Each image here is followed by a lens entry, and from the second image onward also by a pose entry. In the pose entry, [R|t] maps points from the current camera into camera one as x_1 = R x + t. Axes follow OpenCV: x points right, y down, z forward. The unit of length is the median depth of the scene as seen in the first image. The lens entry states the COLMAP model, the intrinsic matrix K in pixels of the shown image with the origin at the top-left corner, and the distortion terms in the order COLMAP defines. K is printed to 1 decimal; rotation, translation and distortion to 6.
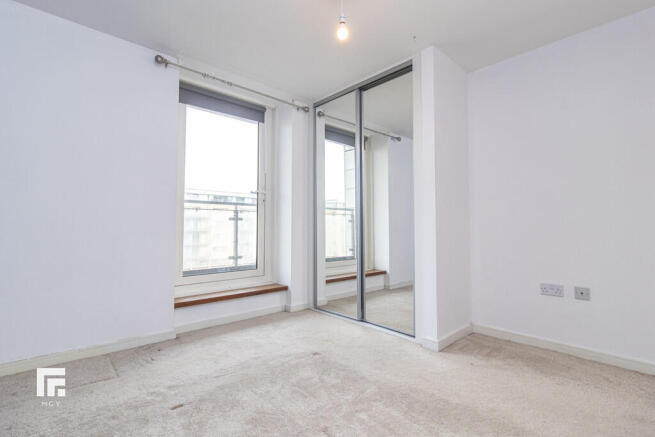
lens RADIAL K [[307.1, 0, 327.5], [0, 307.1, 218.5], [0, 0, 1]] dist [0.000472, 0.000029]
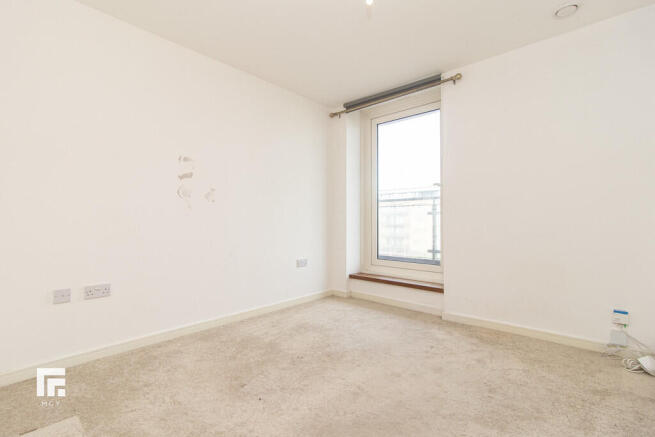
lens RADIAL K [[307.1, 0, 327.5], [0, 307.1, 218.5], [0, 0, 1]] dist [0.000472, 0.000029]
pose [[0.070560, -0.009296, -0.997464, 0.728196], [0.032261, 0.999455, -0.007032, 0.016359], [0.996986, -0.031683, 0.070821, 0.626474]]
